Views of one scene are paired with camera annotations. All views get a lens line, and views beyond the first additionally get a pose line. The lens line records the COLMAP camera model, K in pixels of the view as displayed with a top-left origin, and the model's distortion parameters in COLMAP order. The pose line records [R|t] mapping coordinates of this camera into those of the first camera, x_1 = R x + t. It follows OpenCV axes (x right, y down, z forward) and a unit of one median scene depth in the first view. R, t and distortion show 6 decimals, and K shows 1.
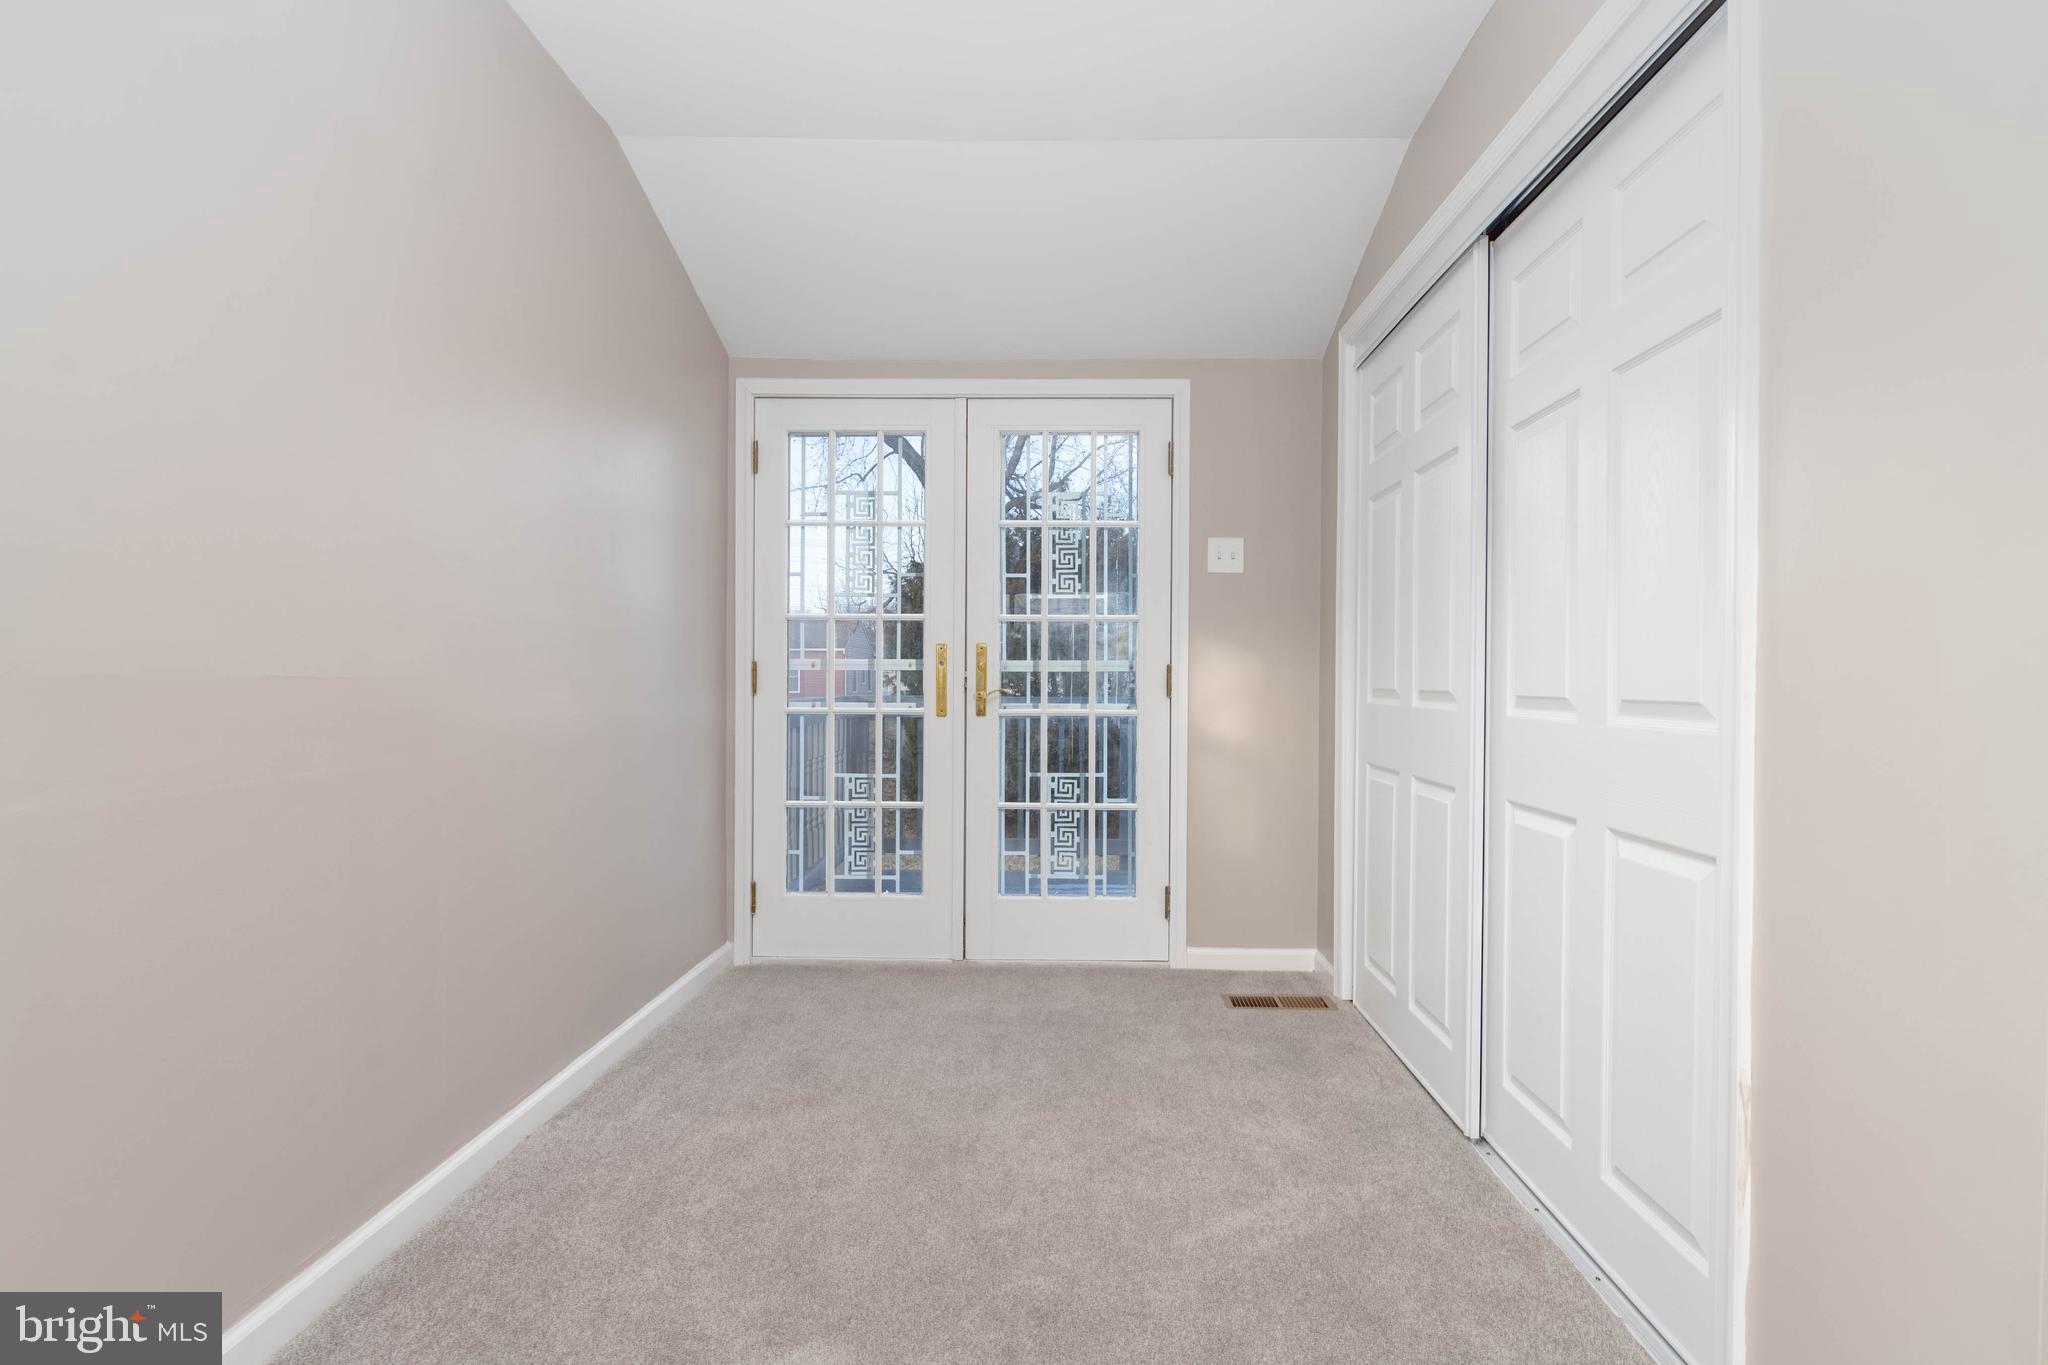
lens RADIAL K [[978.1, 0, 1026.0], [0, 978.1, 687.9], [0, 0, 1]] dist [-0.030862, -0.000007]
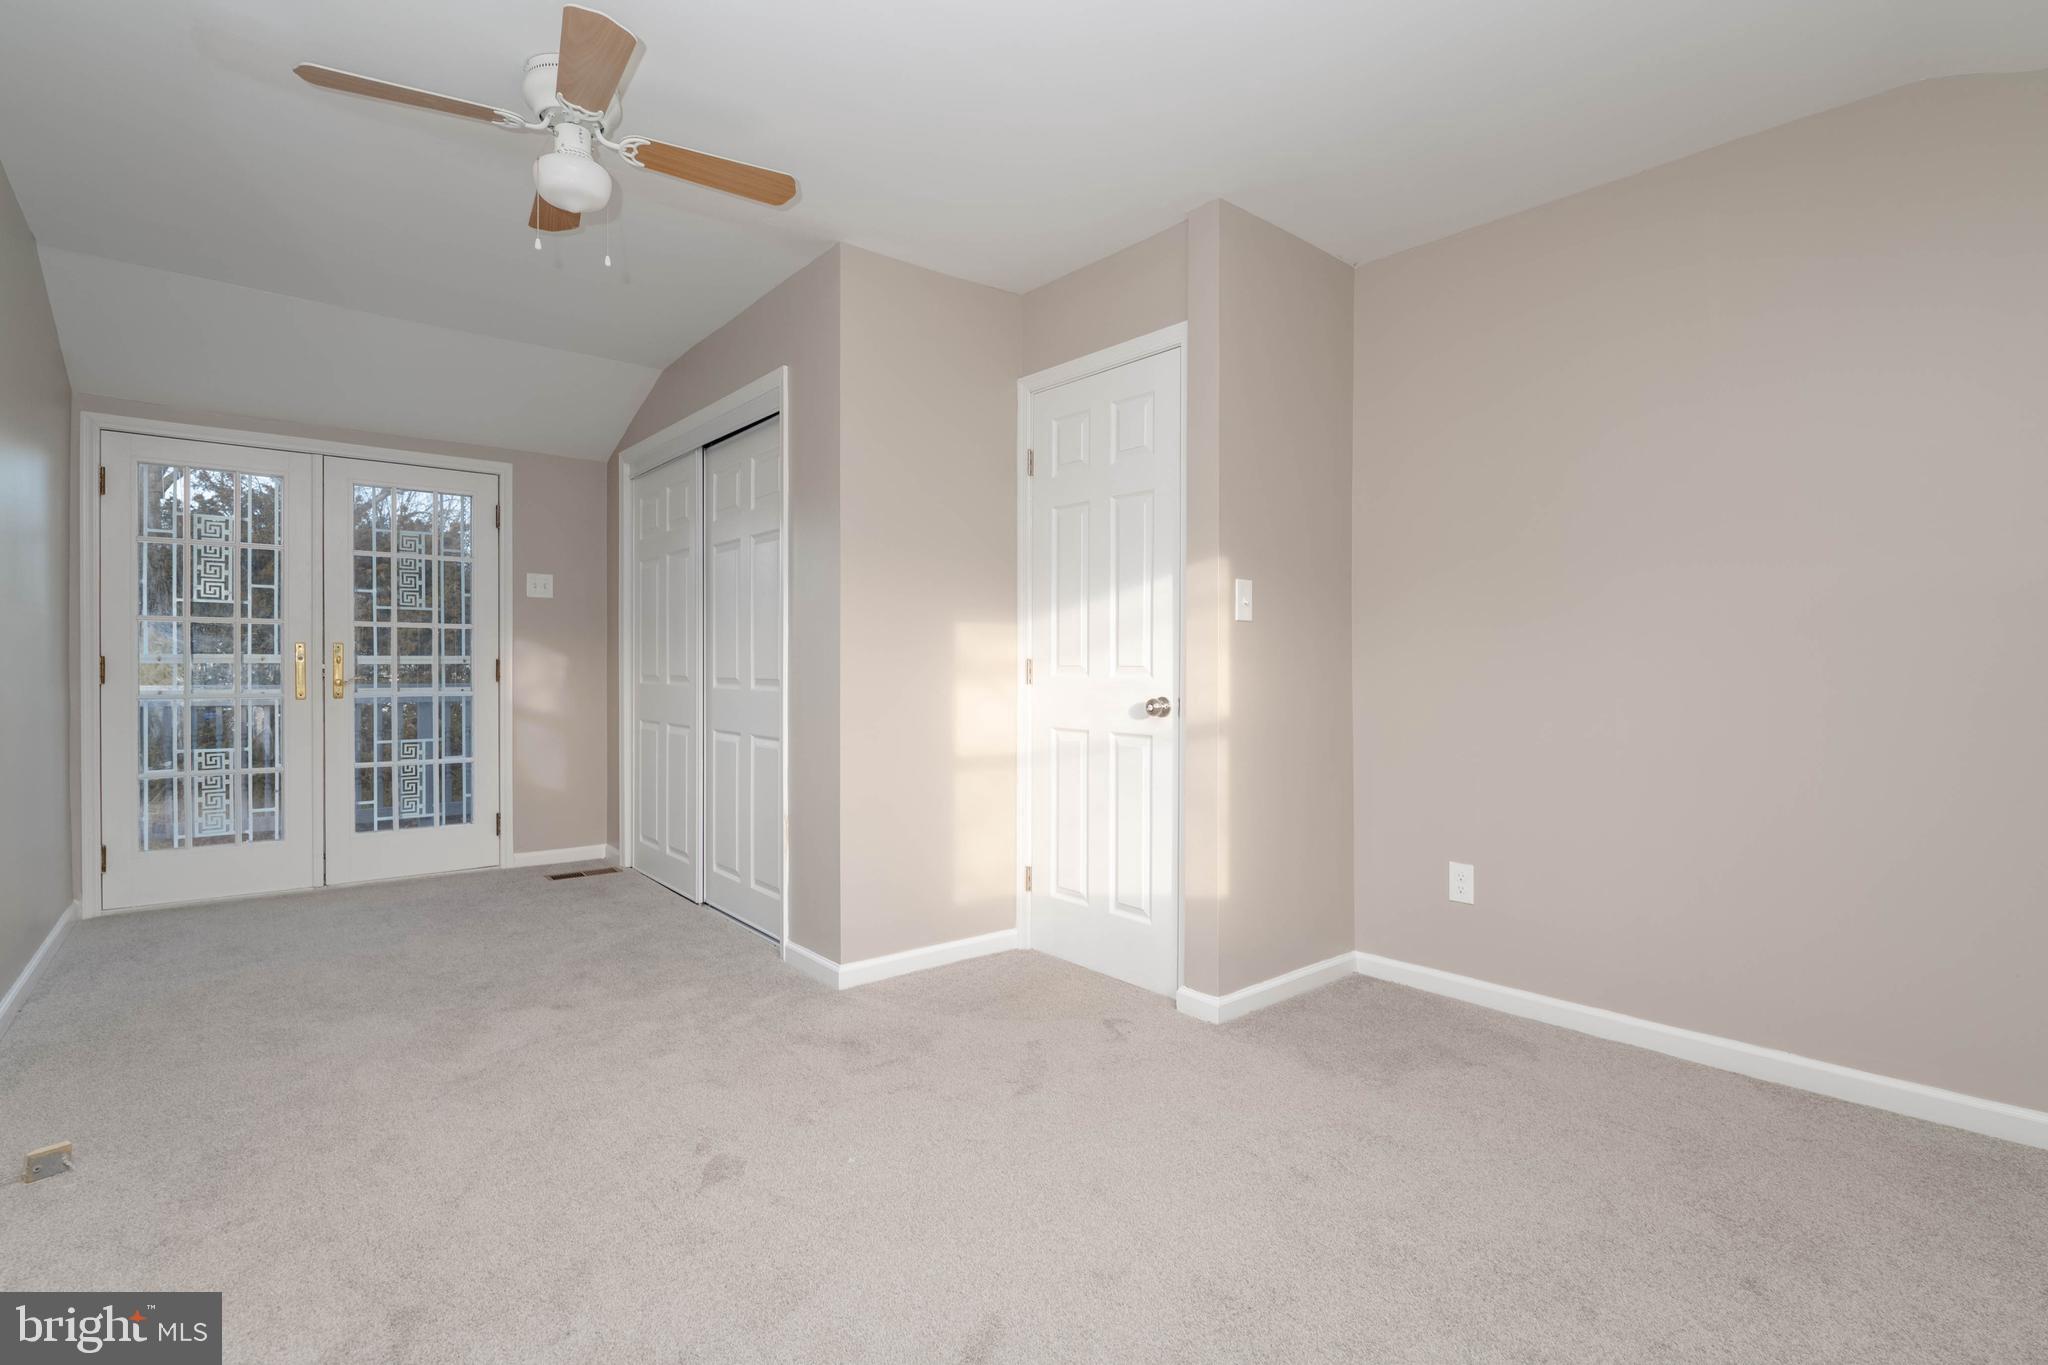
lens RADIAL K [[969.5, 0, 1028.8], [0, 969.5, 672.0], [0, 0, 1]] dist [0.025984, -0.013067]
pose [[0.746583, -0.006442, 0.665261, -0.228966], [0.009113, 0.999958, -0.000544, 0.002528], [-0.665230, 0.006468, 0.746611, -0.602841]]
